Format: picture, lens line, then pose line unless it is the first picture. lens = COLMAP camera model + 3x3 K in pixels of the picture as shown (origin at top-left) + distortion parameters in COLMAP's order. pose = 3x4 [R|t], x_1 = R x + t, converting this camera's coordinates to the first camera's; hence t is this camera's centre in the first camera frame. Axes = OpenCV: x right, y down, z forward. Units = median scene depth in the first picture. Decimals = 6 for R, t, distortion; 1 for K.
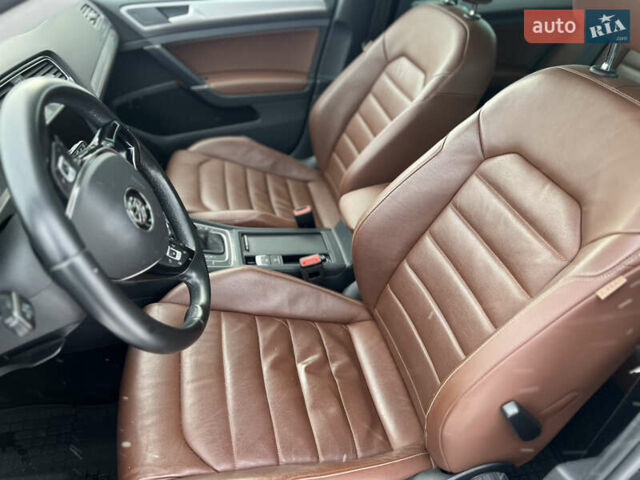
lens RADIAL K [[490.1, 0, 322.8], [0, 490.1, 242.5], [0, 0, 1]] dist [0.041410, -0.015412]
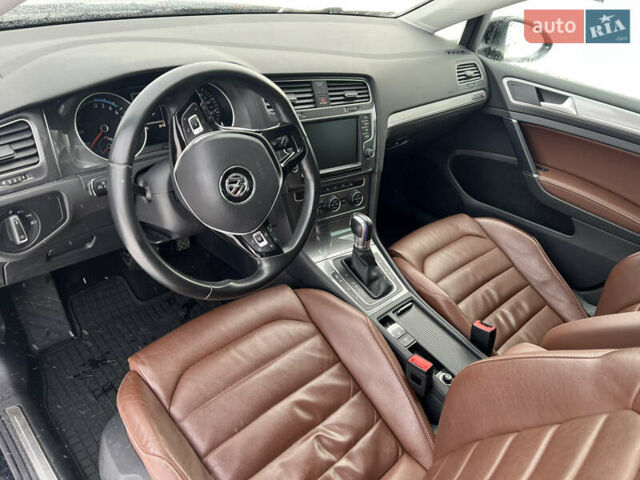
lens RADIAL K [[490.1, 0, 321.7], [0, 490.1, 241.6], [0, 0, 1]] dist [0.041410, -0.015412]
pose [[0.517267, 0.533424, -0.669249, 0.337733], [-0.614320, 0.775880, 0.143602, -0.141793], [0.595858, 0.336852, 0.729030, 0.154797]]
